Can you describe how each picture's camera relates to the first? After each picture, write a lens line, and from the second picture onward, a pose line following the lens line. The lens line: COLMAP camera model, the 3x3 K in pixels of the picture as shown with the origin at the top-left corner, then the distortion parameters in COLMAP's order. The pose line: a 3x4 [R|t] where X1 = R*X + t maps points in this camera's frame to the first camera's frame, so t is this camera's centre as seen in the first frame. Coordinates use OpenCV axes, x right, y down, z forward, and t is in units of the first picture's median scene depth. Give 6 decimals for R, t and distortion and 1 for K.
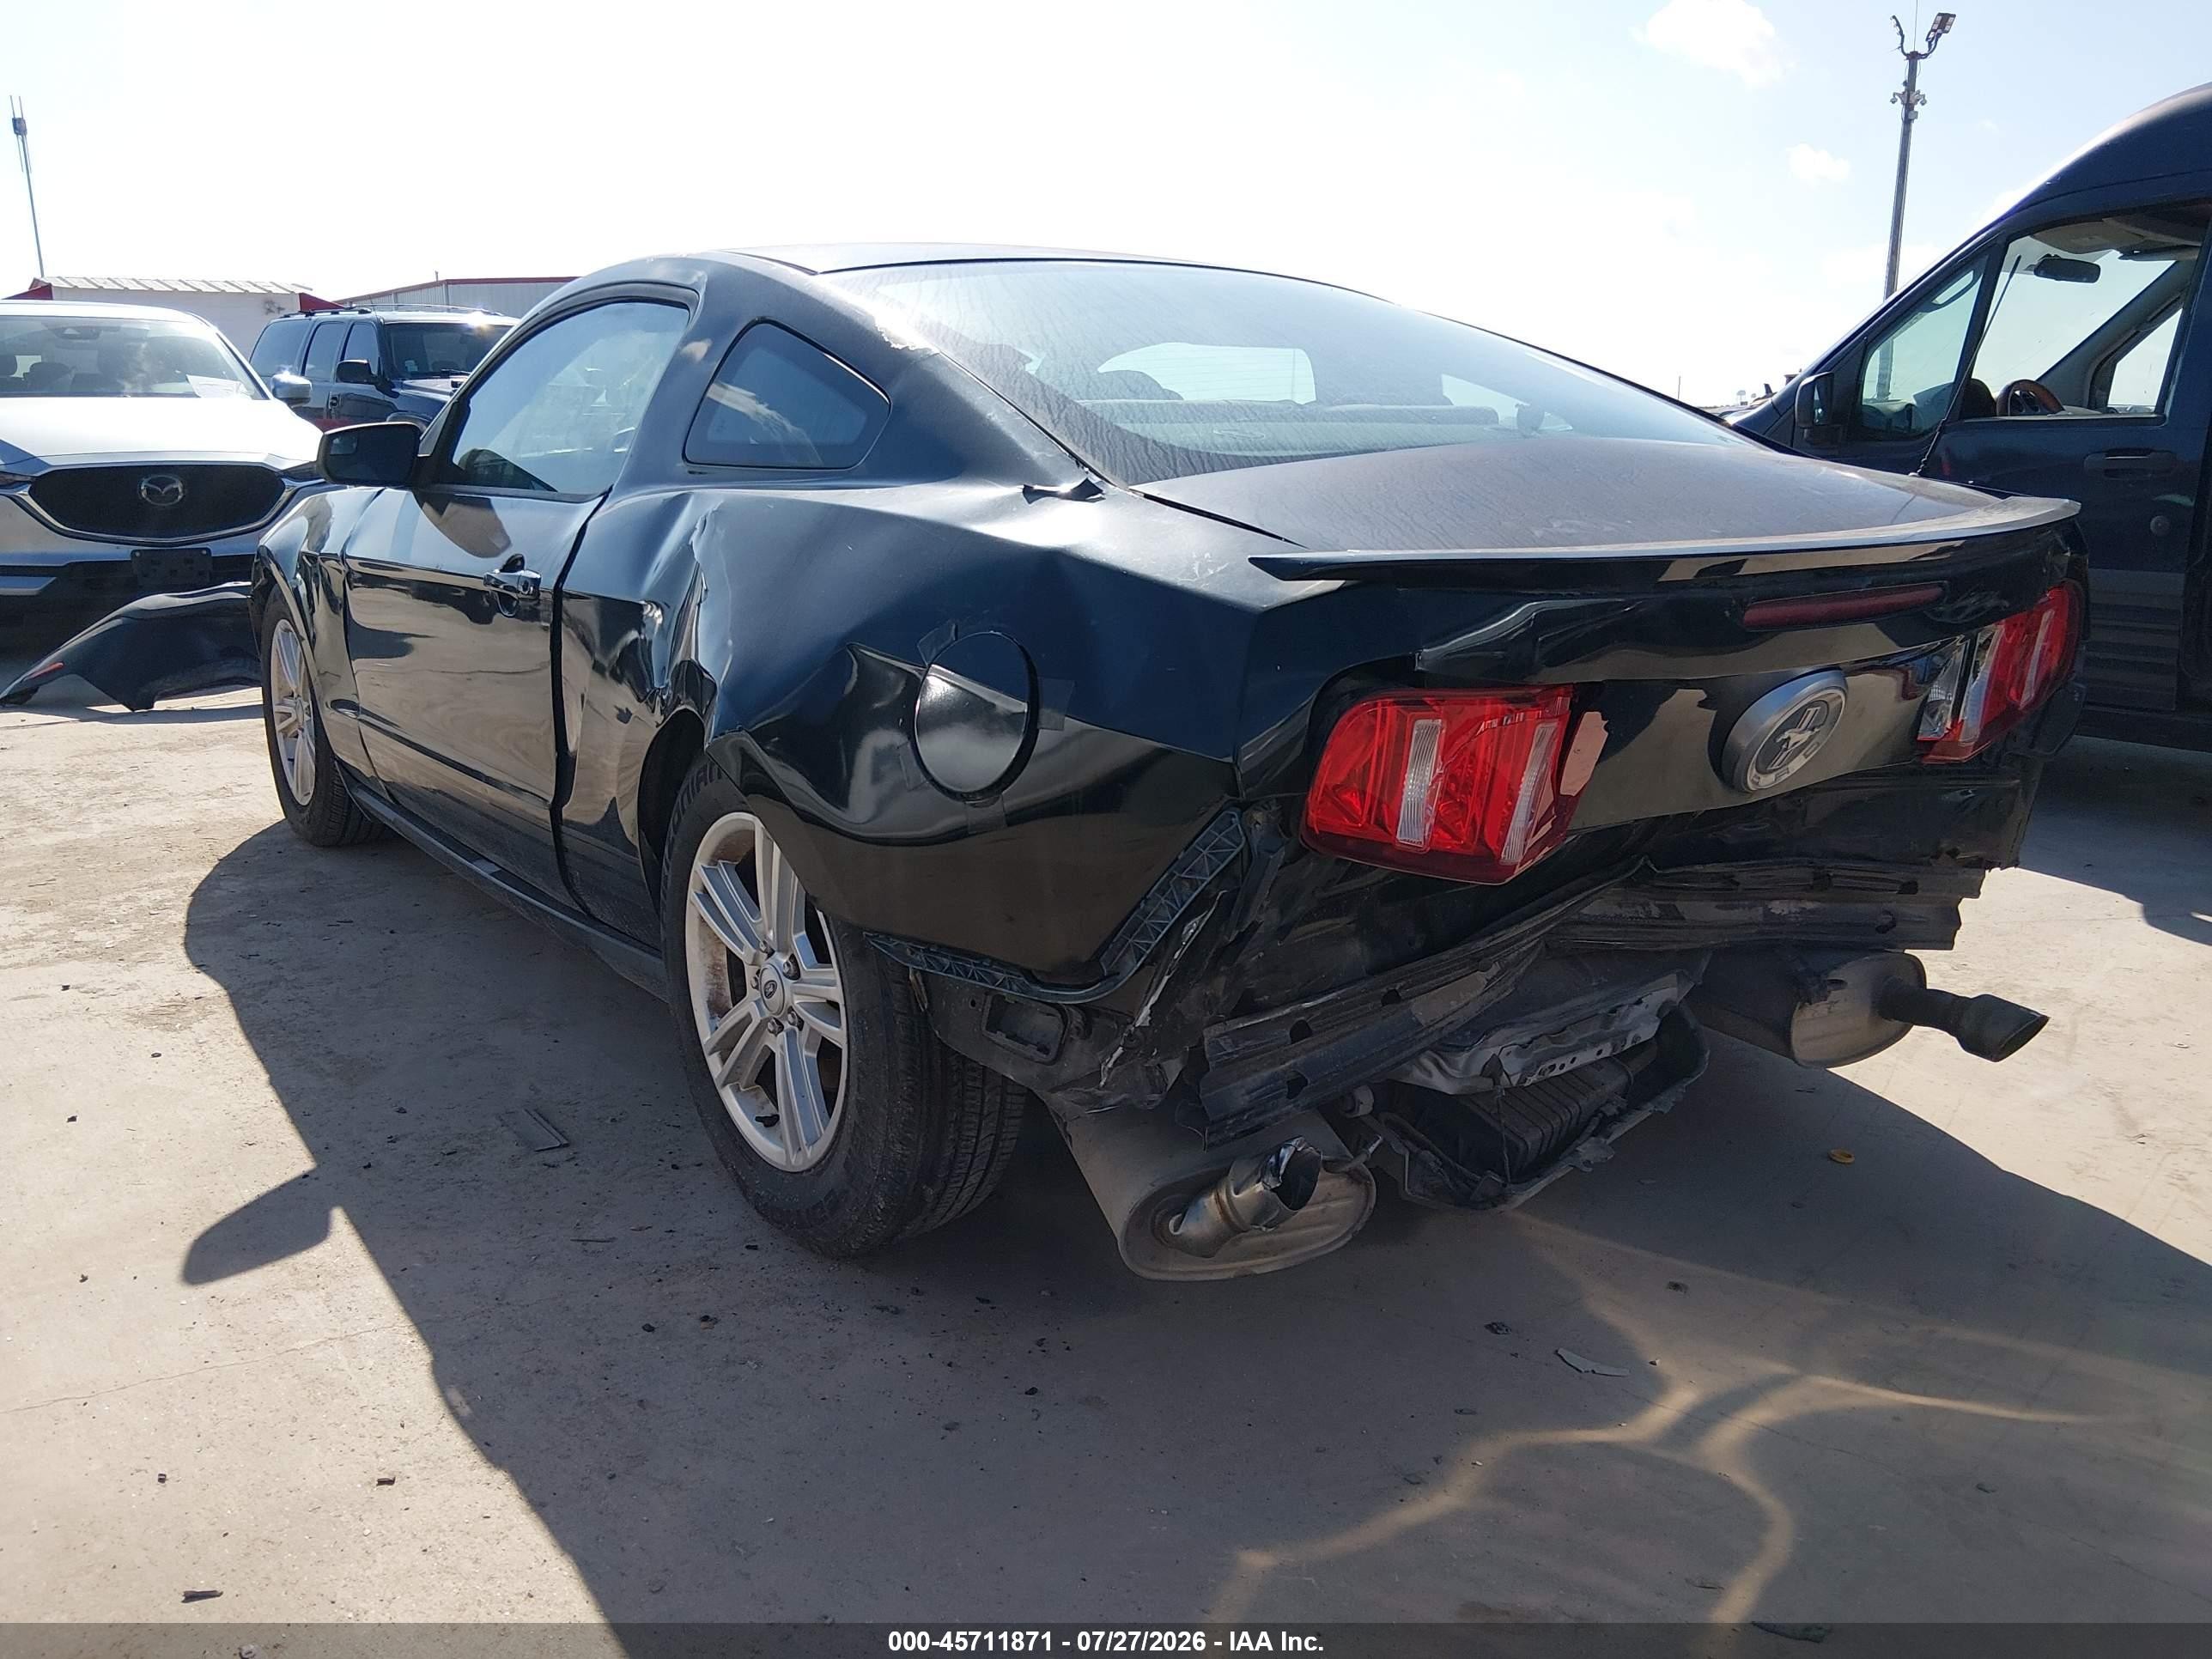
lens RADIAL K [[1860.4, 0, 1148.6], [0, 1860.4, 936.1], [0, 0, 1]] dist [0.002878, -0.025889]
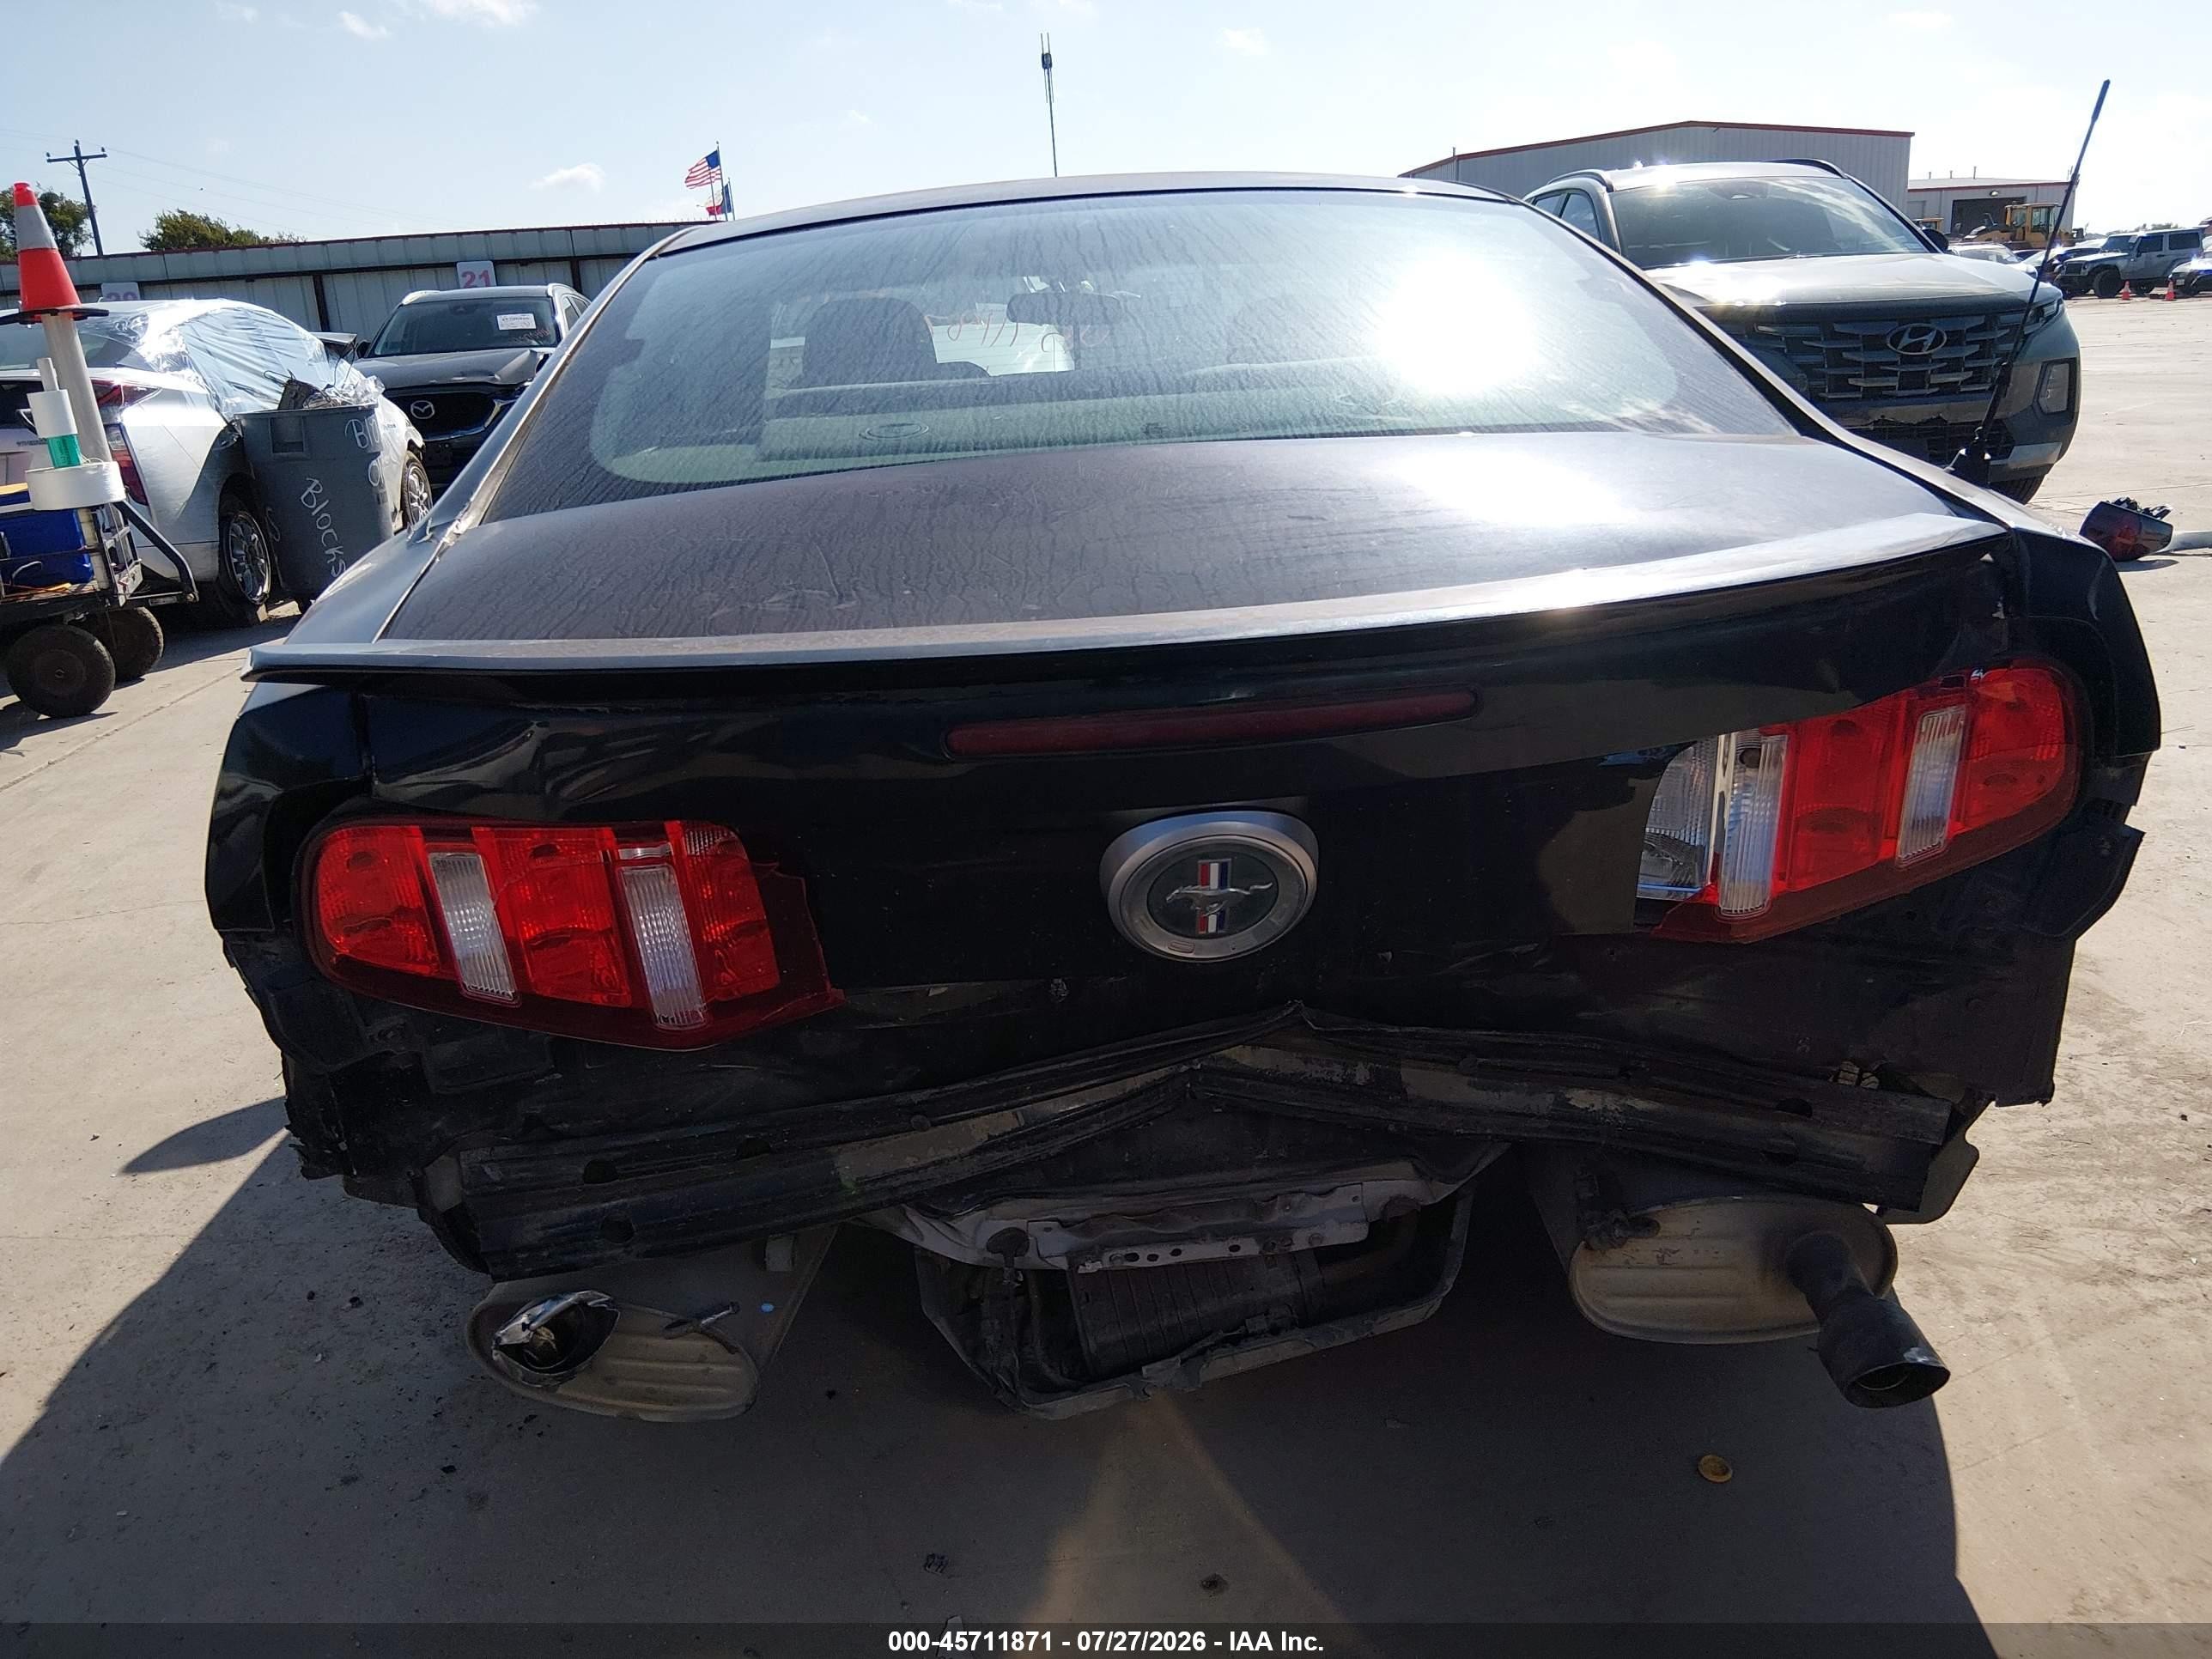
lens RADIAL K [[1768.1, 0, 1114.7], [0, 1768.1, 938.4], [0, 0, 1]] dist [0.069384, -0.099723]
pose [[0.820176, 0.146413, -0.553059, 0.587537], [-0.098202, 0.988380, 0.116024, -0.142613], [0.563620, -0.040849, 0.825024, 0.382000]]
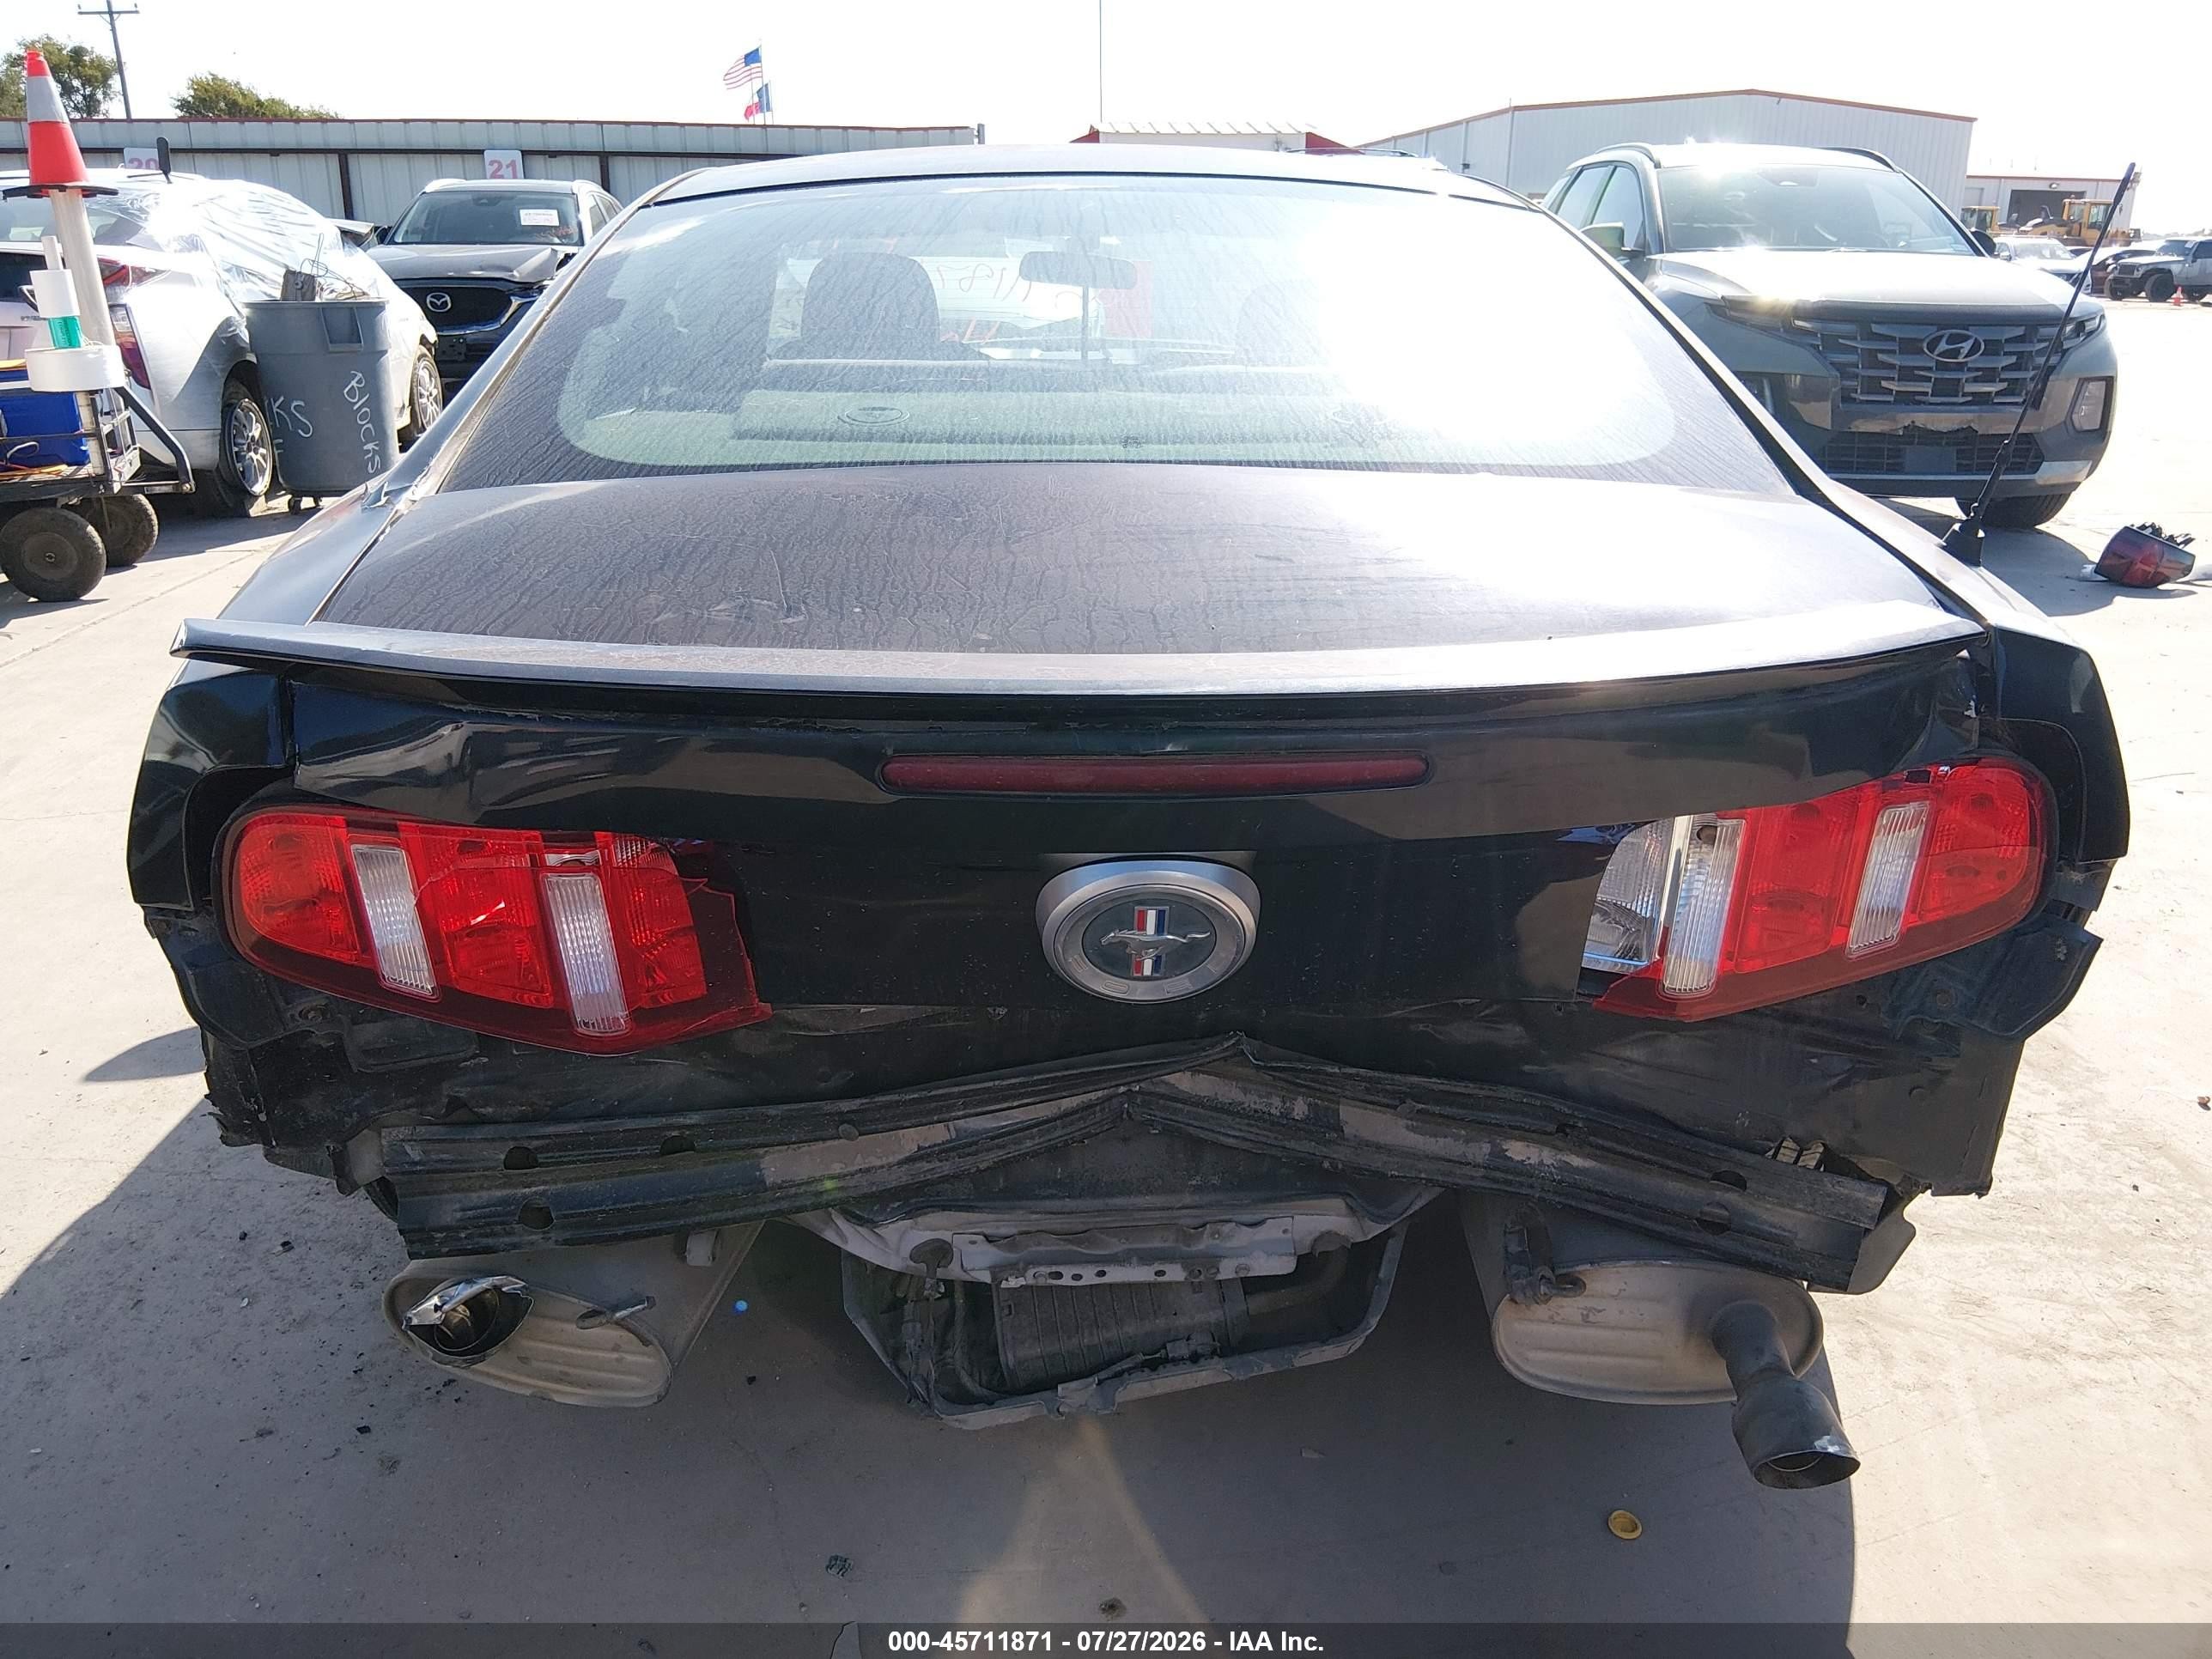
lens RADIAL K [[1768.1, 0, 1107.6], [0, 1768.1, 939.7], [0, 0, 1]] dist [0.069384, -0.099723]
pose [[0.806053, 0.224886, -0.547452, 0.591886], [-0.166632, 0.973810, 0.154684, -0.177898], [0.567901, -0.033460, 0.822416, 0.402992]]
